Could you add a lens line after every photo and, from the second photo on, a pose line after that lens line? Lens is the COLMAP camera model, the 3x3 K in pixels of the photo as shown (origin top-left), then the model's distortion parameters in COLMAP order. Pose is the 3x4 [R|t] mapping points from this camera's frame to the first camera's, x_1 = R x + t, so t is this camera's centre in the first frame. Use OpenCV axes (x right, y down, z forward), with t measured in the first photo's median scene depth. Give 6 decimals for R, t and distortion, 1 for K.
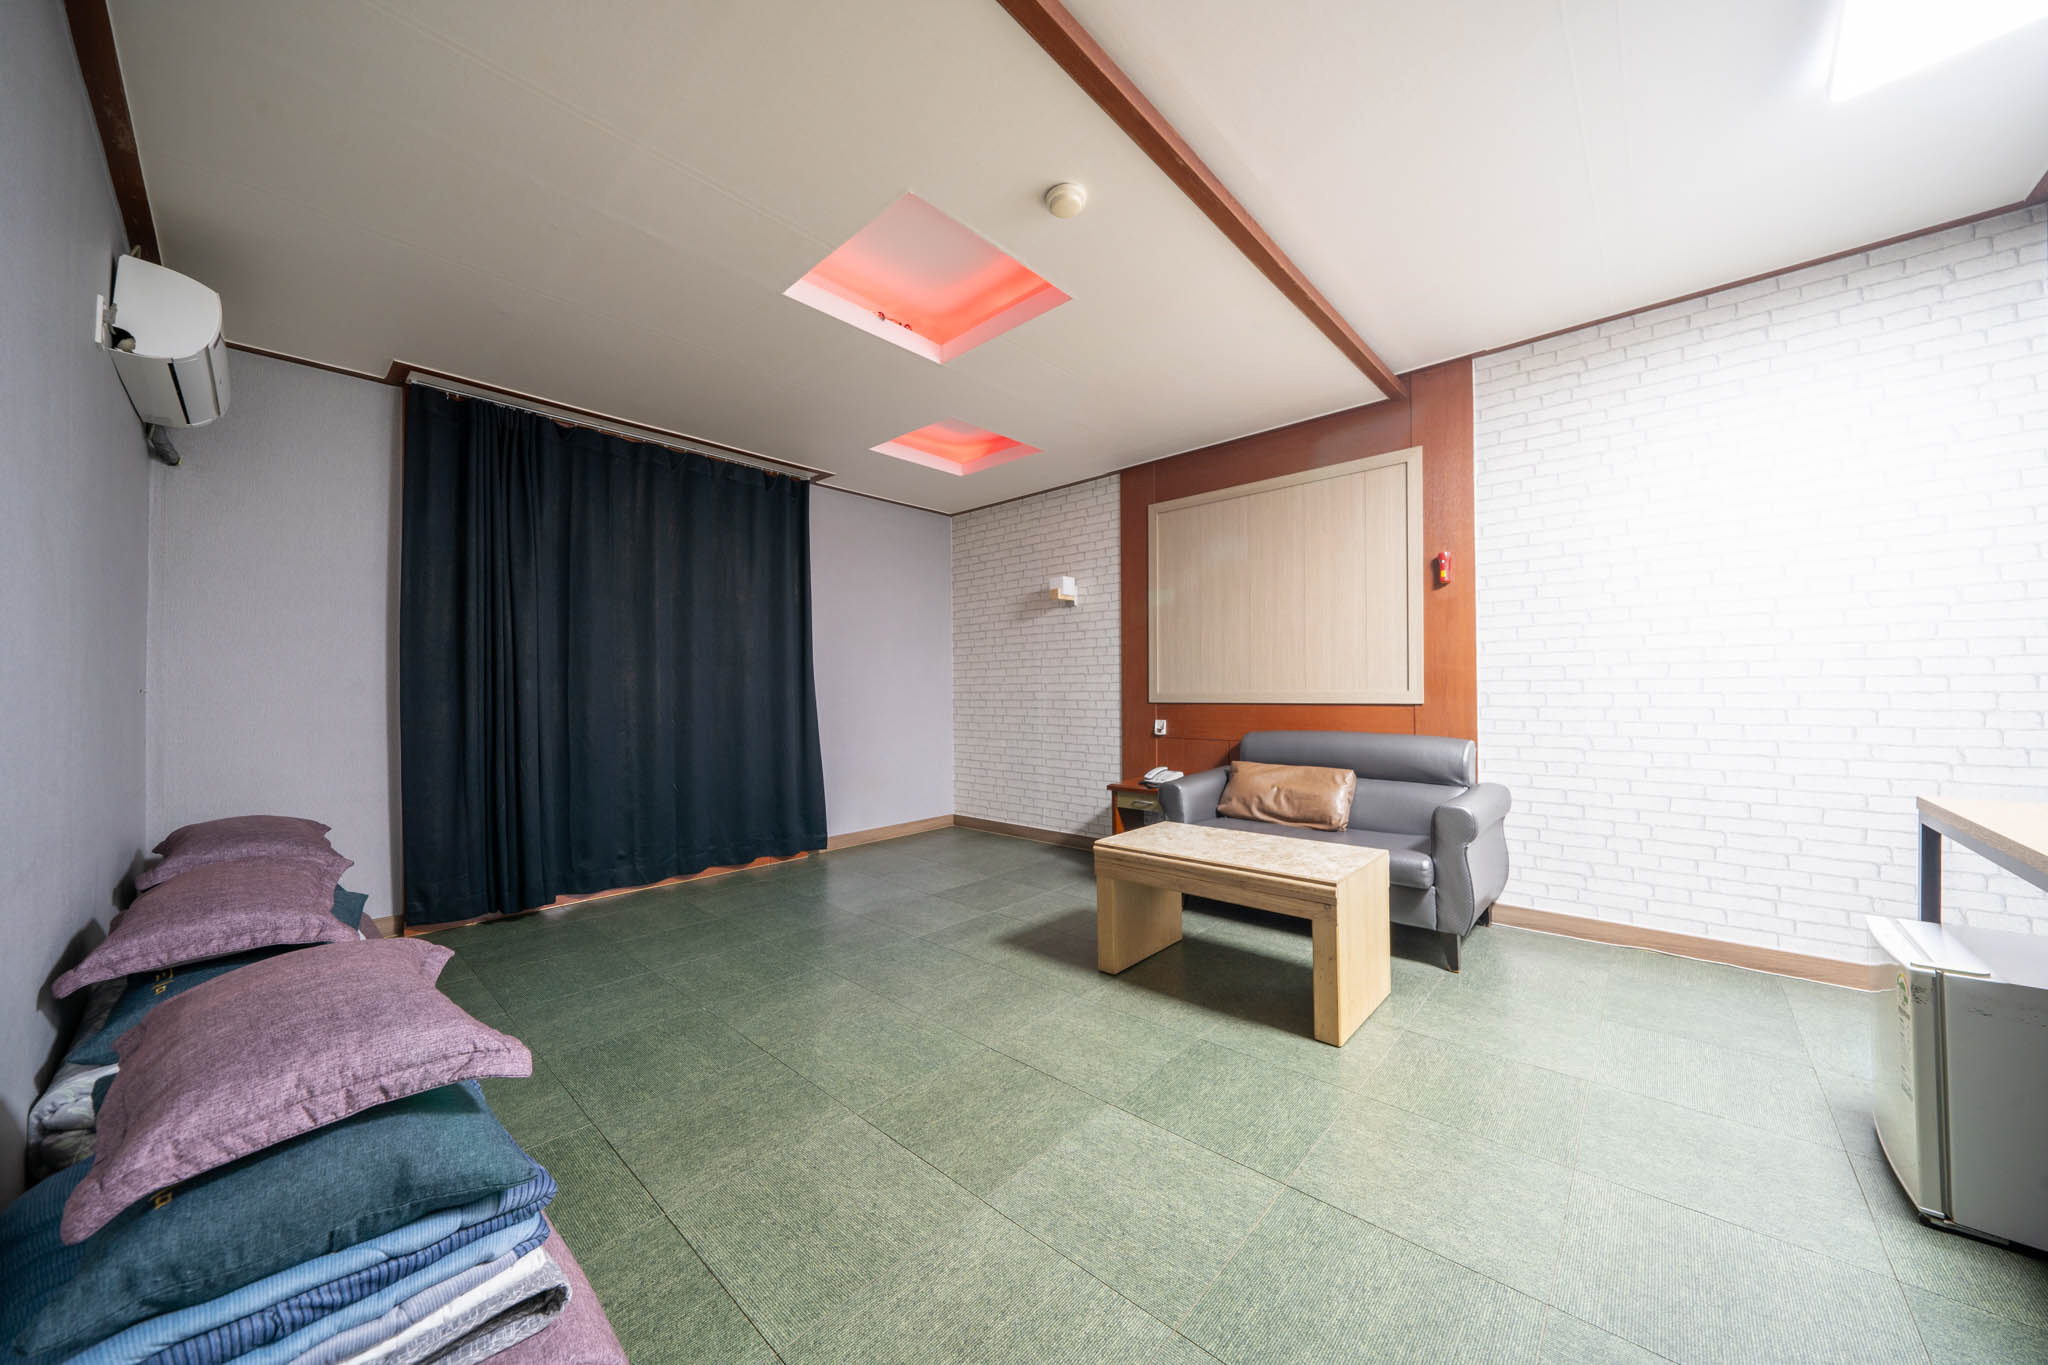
lens RADIAL K [[697.9, 0, 1035.6], [0, 697.9, 685.1], [0, 0, 1]] dist [-0.008099, -0.000229]
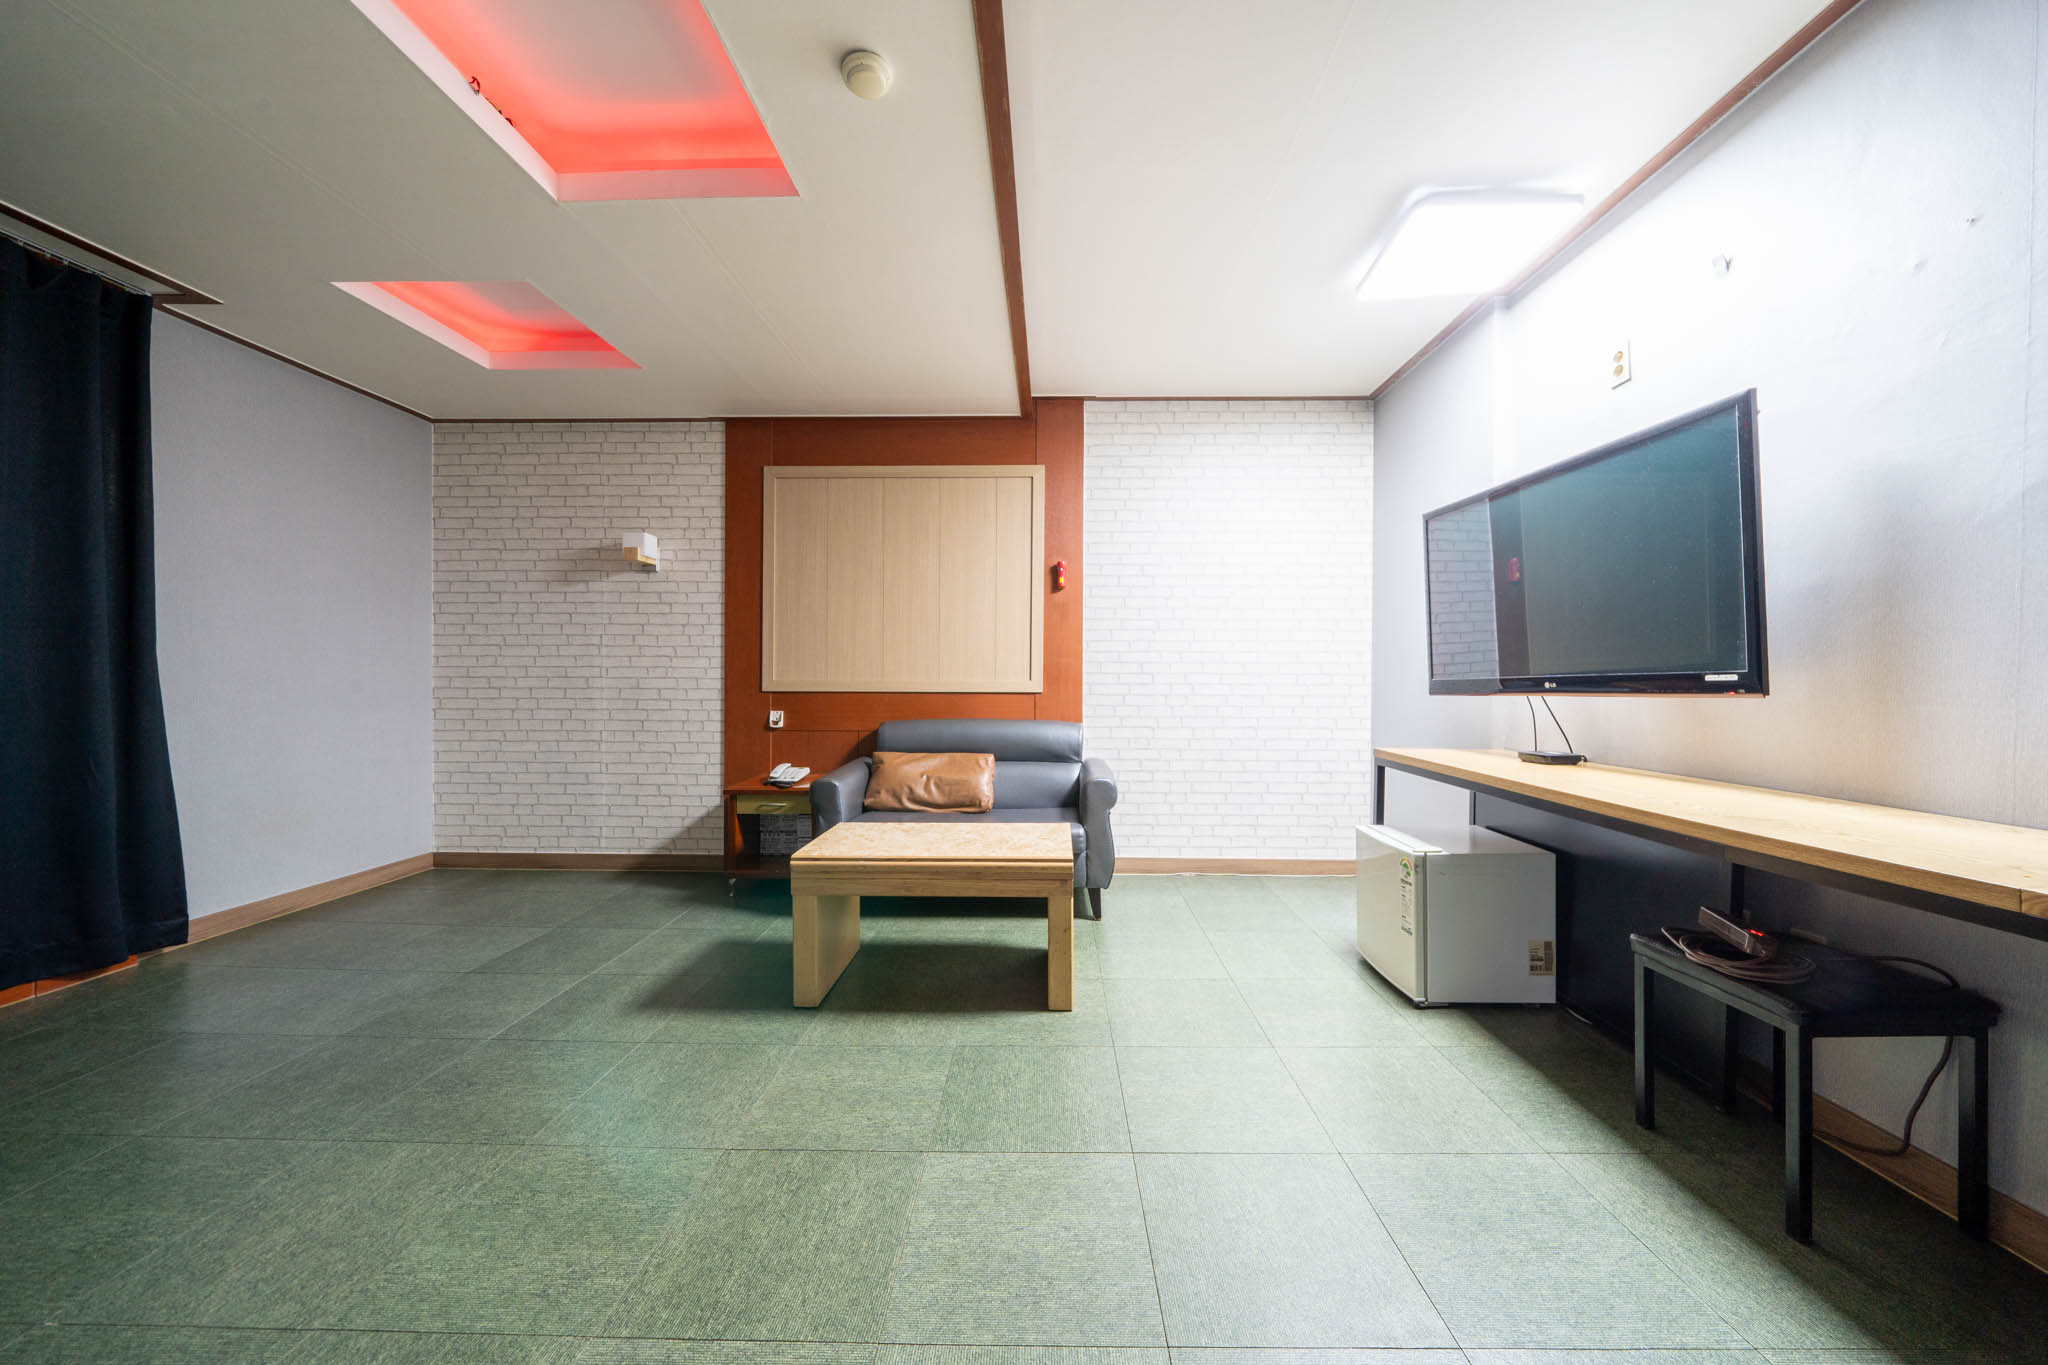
lens RADIAL K [[697.9, 0, 1039.3], [0, 697.9, 683.2], [0, 0, 1]] dist [-0.008099, -0.000229]
pose [[0.754950, 0.009177, 0.655718, -0.199670], [-0.015880, 0.999865, 0.004289, 0.007321], [-0.655590, -0.013651, 0.754993, 0.145791]]
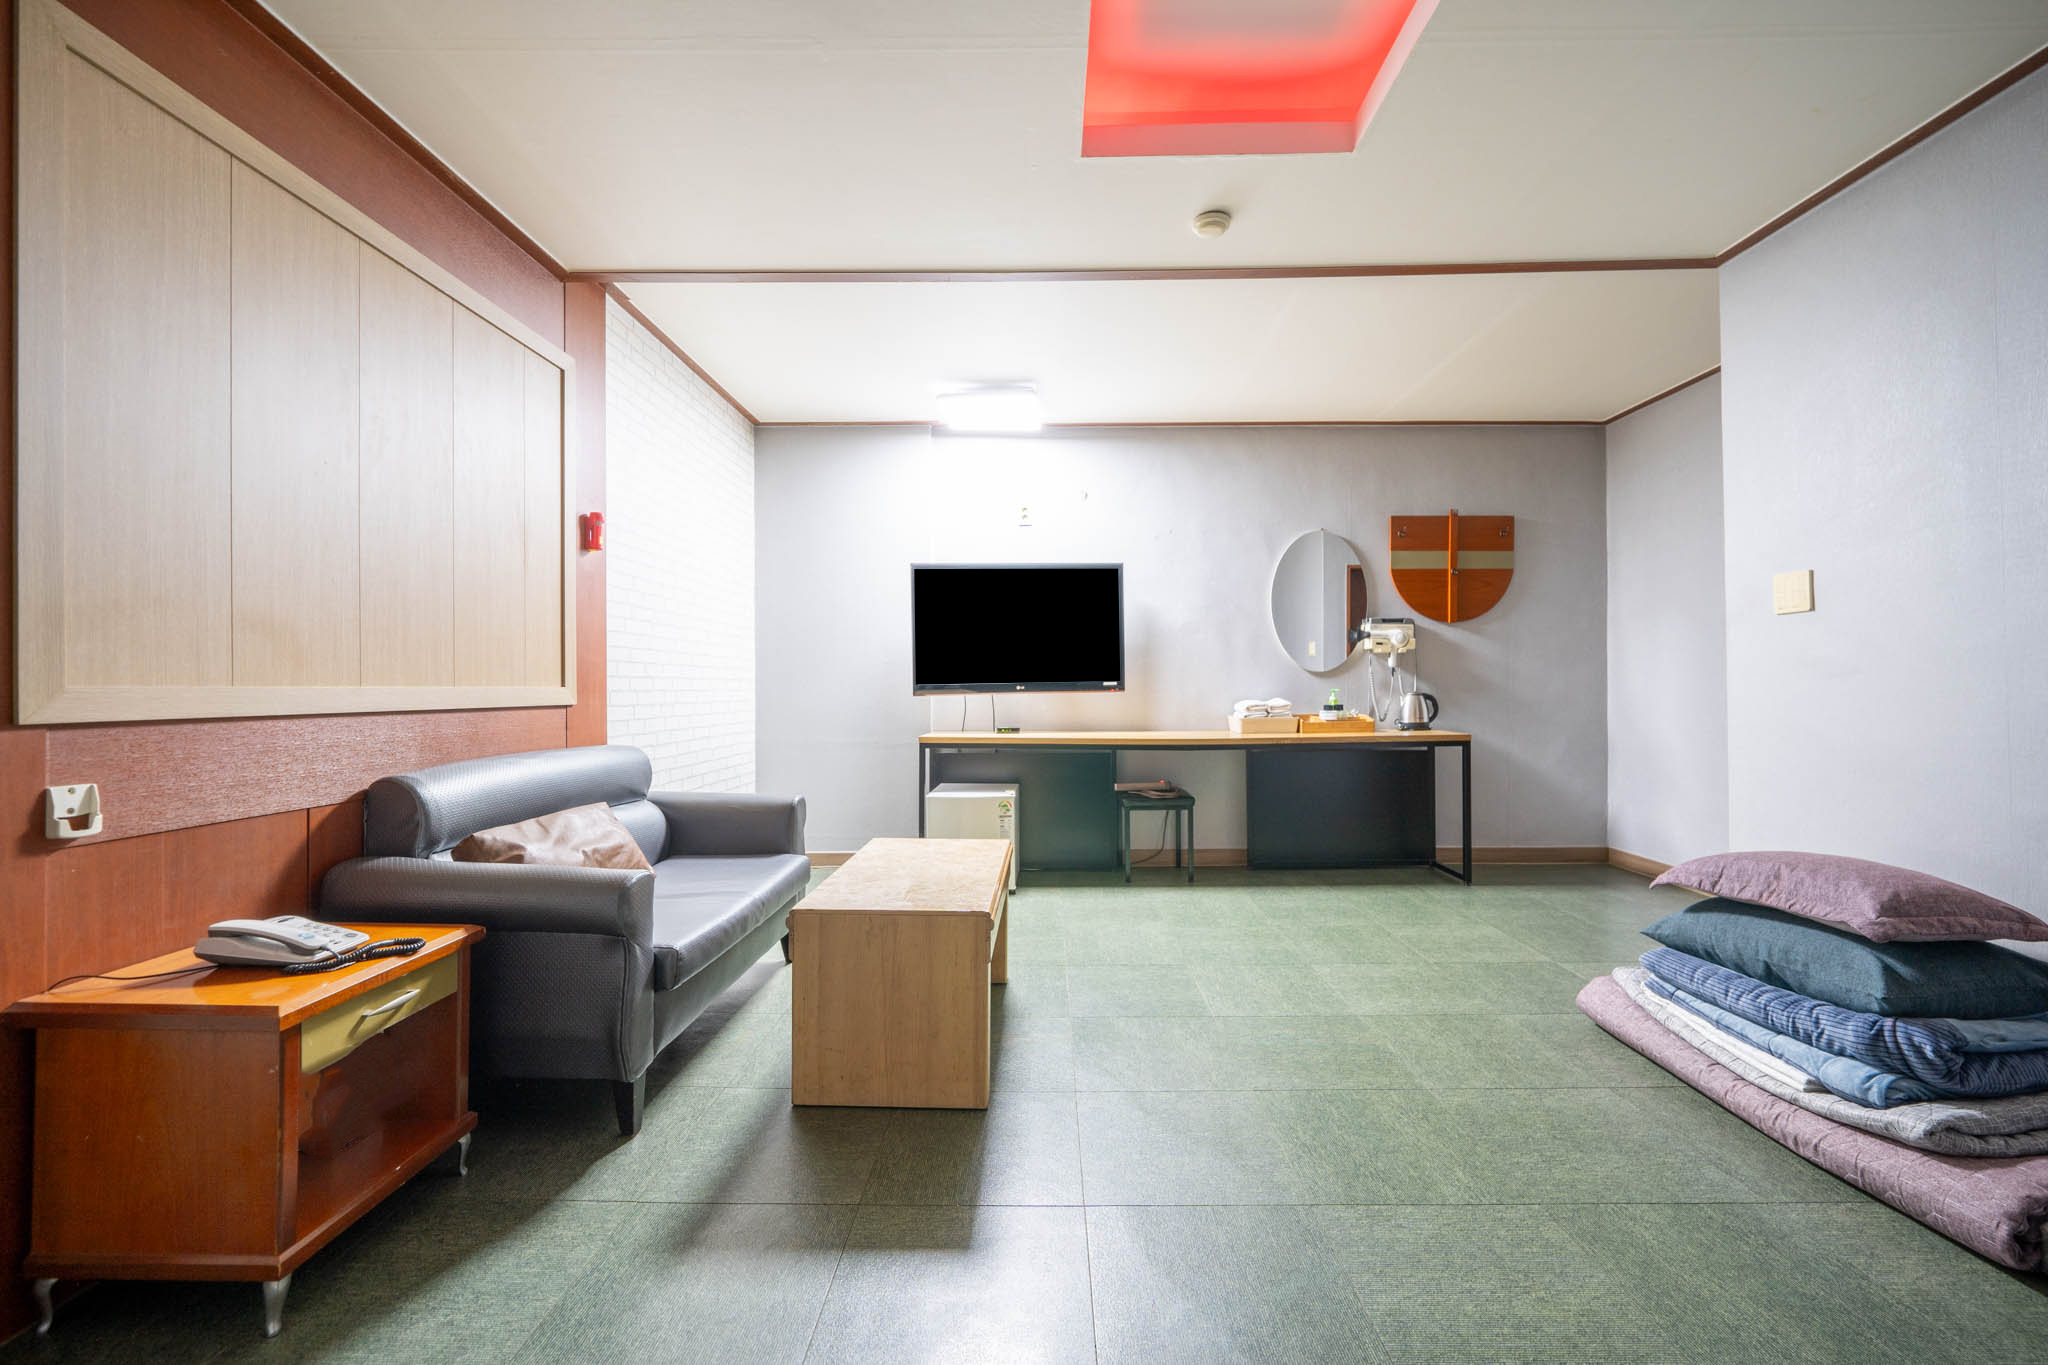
lens RADIAL K [[781.8, 0, 1034.7], [0, 781.8, 683.1], [0, 0, 1]] dist [-0.008382, -0.000195]
pose [[-0.652786, 0.013814, 0.757416, -0.412886], [0.001975, 0.999861, -0.016534, 0.019161], [-0.757540, -0.009297, -0.652723, 1.204217]]
